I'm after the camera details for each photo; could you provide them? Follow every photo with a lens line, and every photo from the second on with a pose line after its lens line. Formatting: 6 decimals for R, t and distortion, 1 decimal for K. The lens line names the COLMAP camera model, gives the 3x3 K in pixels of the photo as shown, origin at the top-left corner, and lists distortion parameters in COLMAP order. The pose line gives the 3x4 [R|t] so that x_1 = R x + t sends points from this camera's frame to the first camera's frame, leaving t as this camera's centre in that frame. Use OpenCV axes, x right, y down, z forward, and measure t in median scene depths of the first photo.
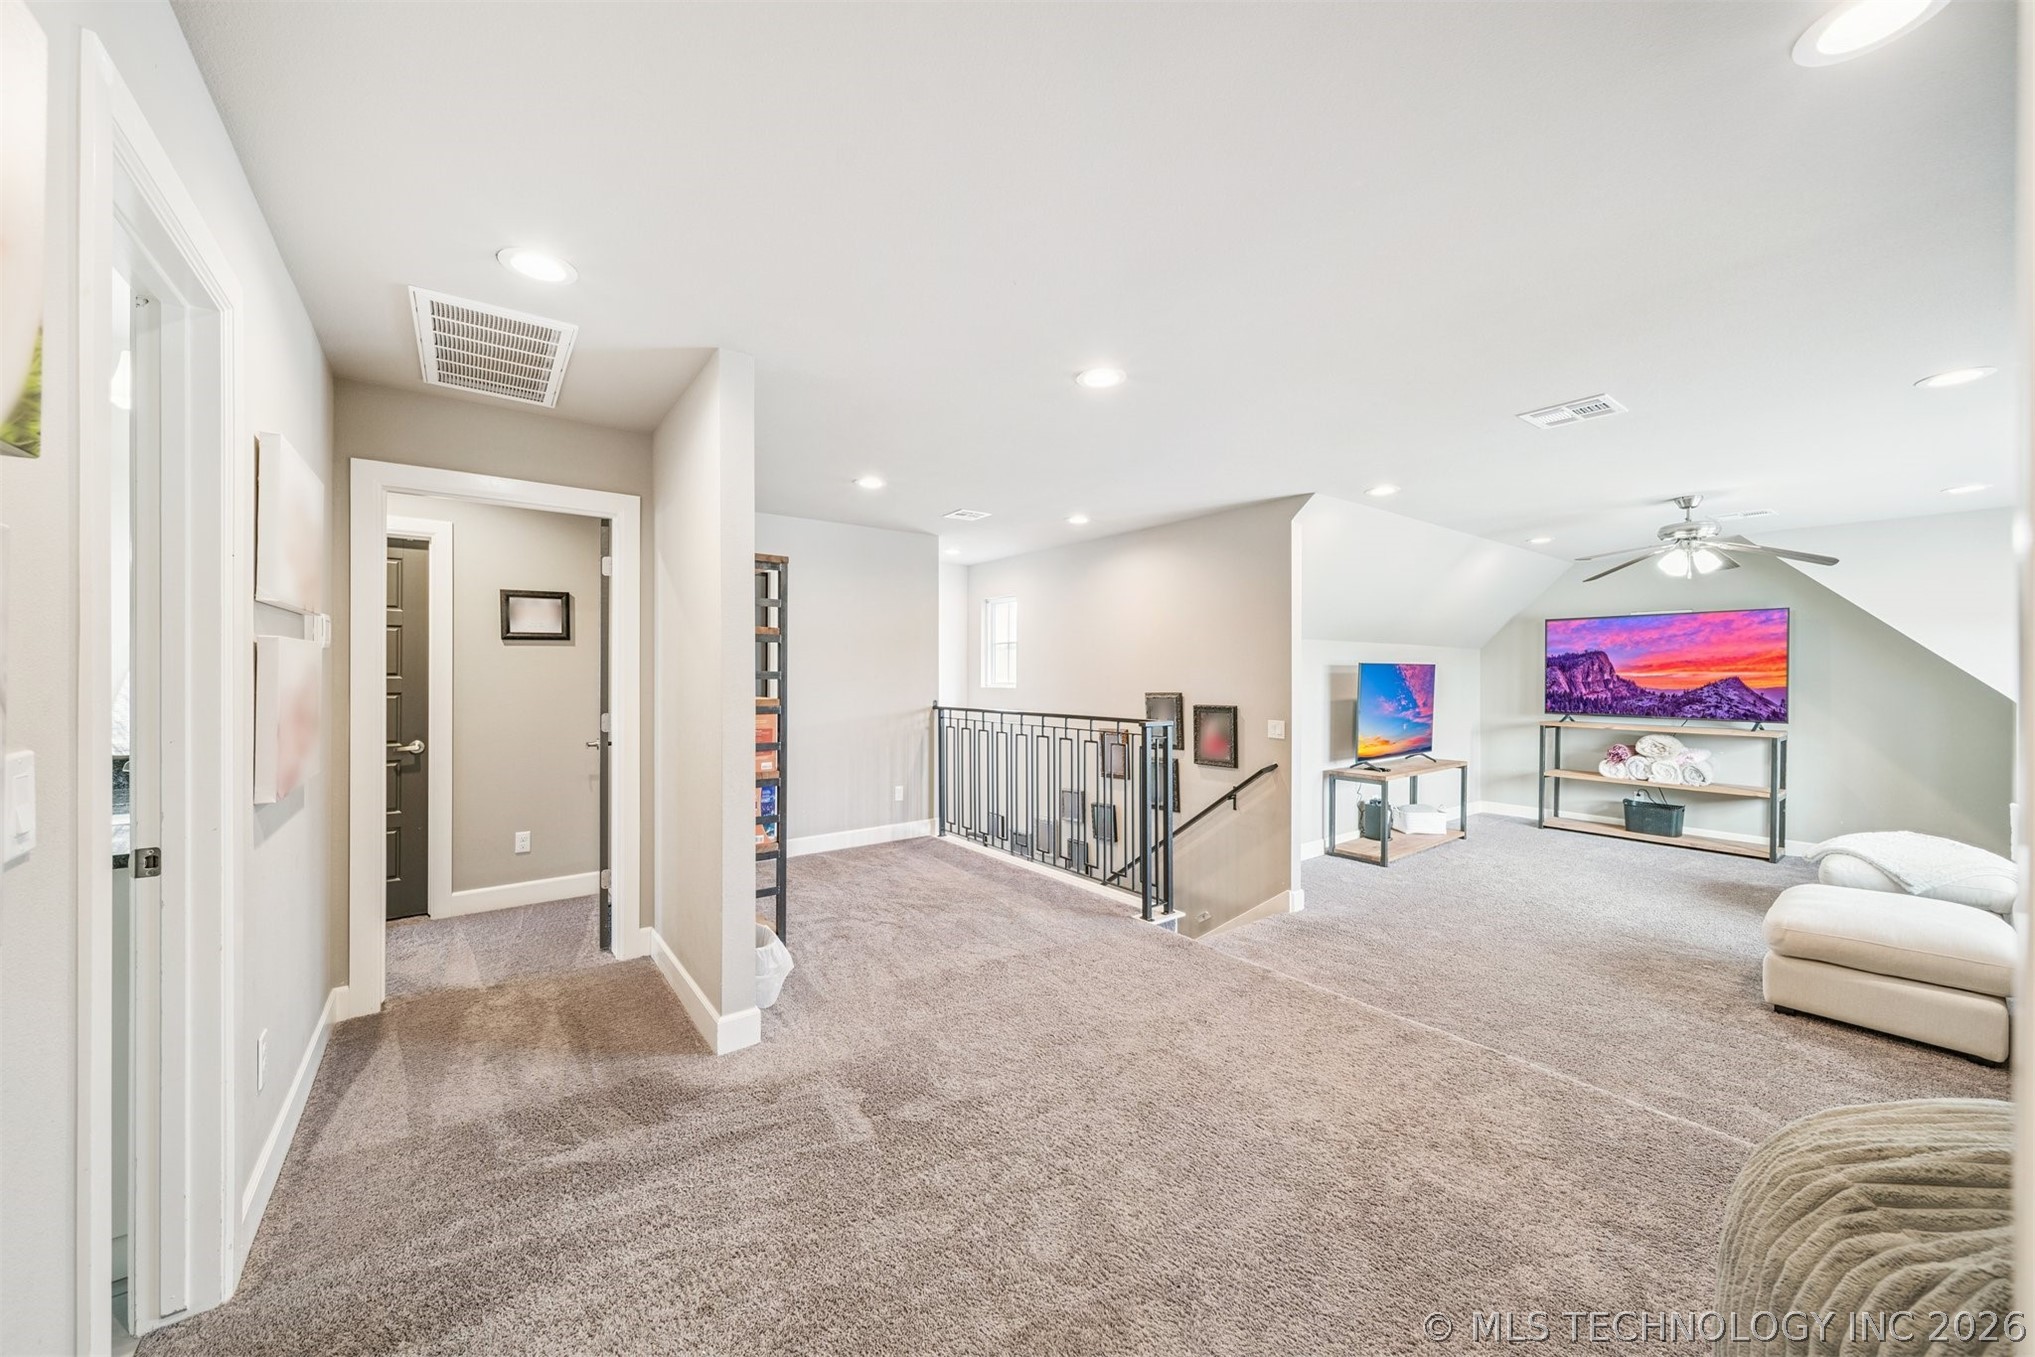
lens RADIAL K [[710.6, 0, 1015.0], [0, 710.6, 668.2], [0, 0, 1]] dist [0.000778, -0.000211]
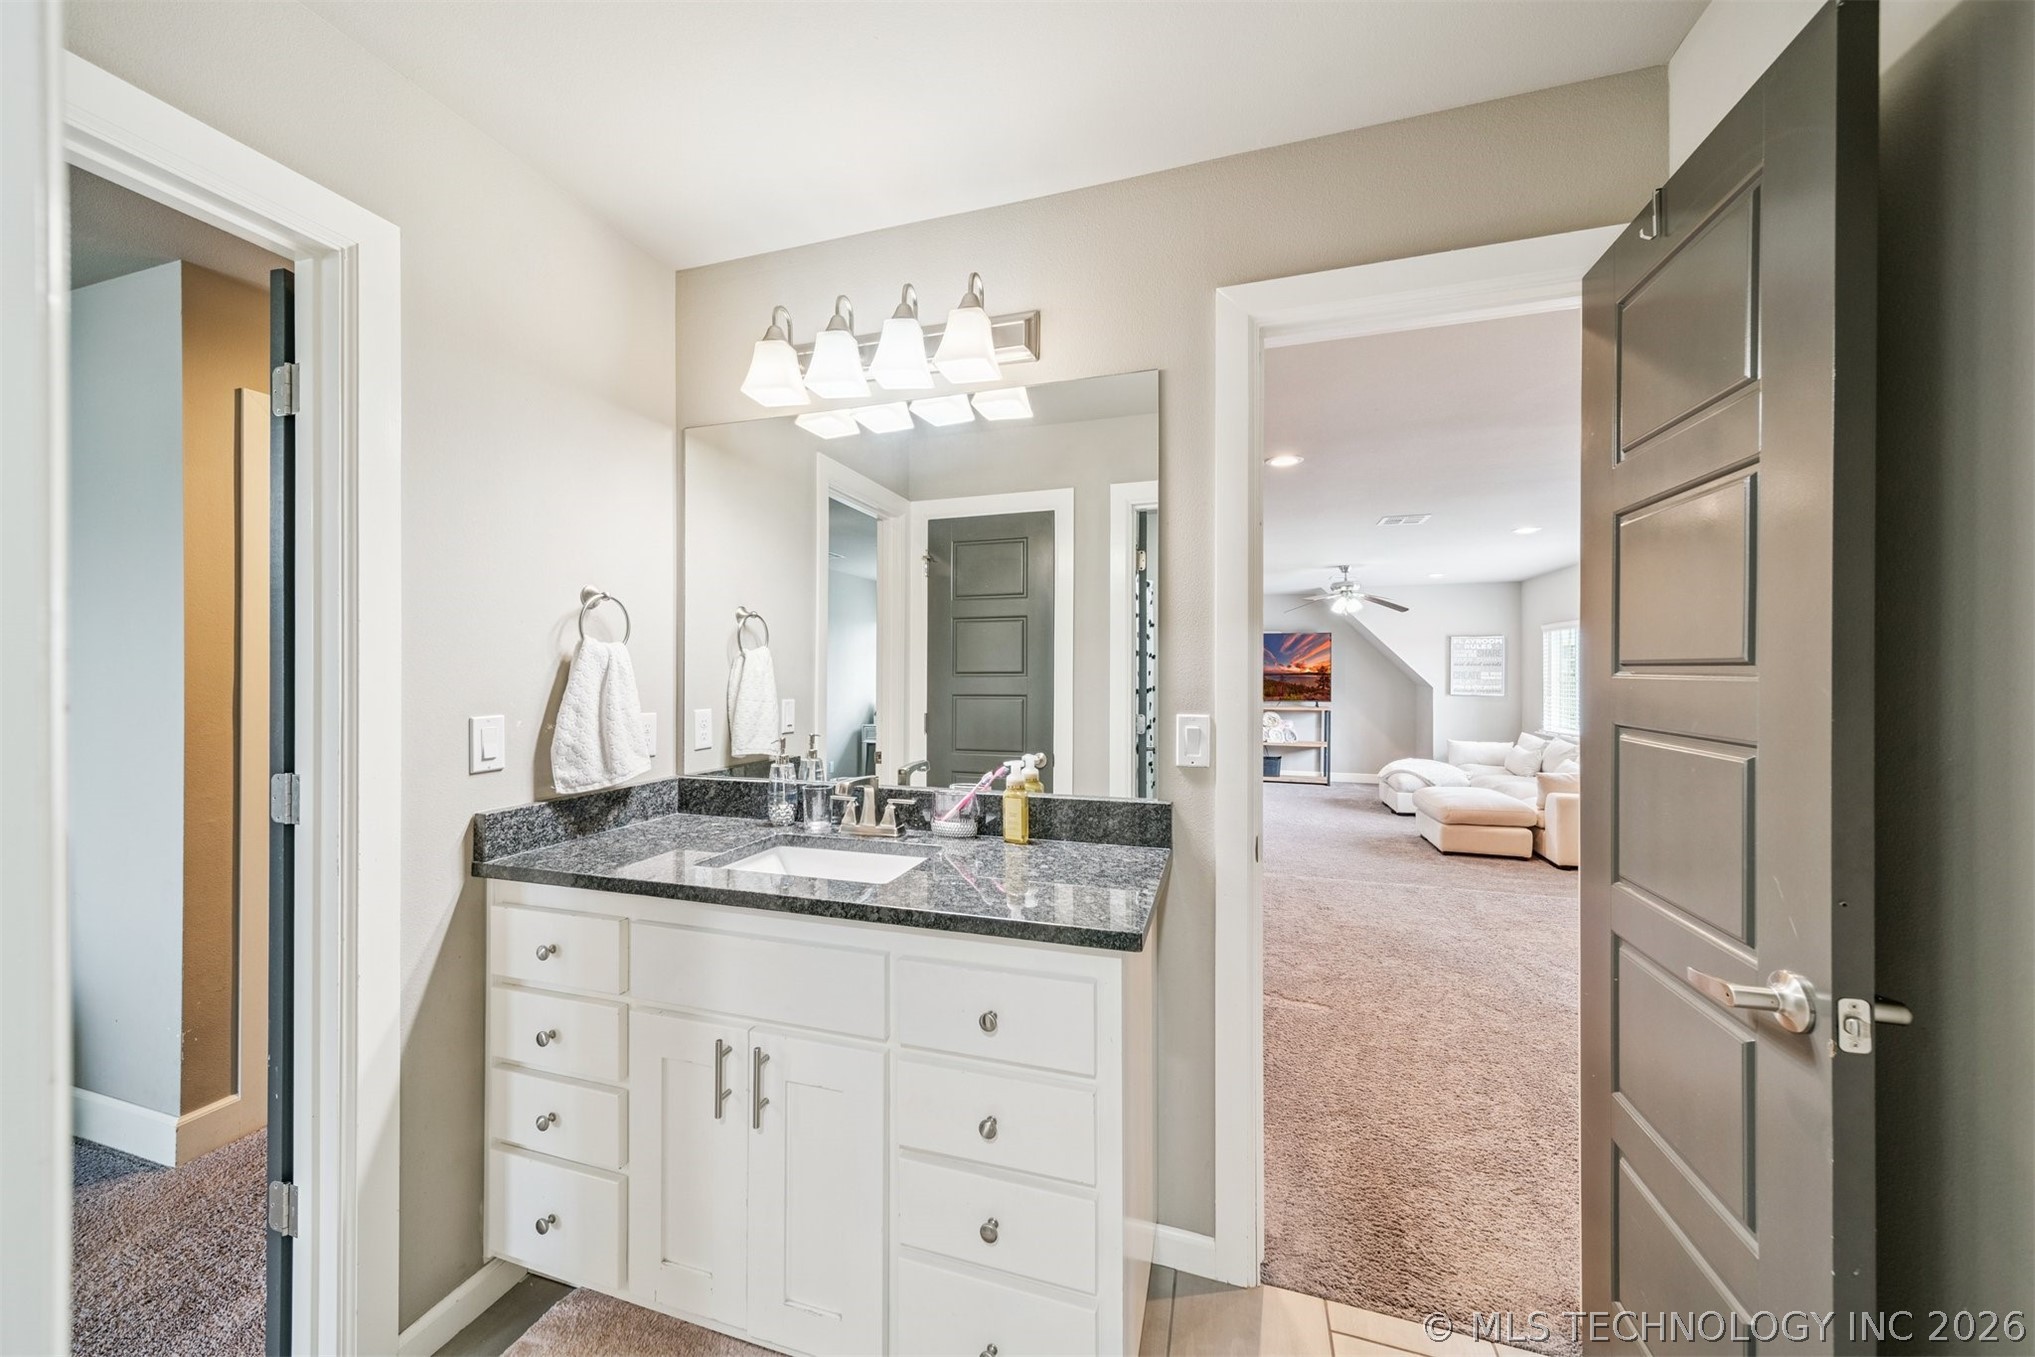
lens RADIAL K [[710.6, 0, 1015.0], [0, 710.6, 668.2], [0, 0, 1]] dist [0.000778, -0.000211]
pose [[0.816119, -0.001489, 0.577882, -0.473240], [0.000742, 0.999999, 0.001529, -0.003834], [-0.577883, -0.000819, 0.816119, 0.069118]]
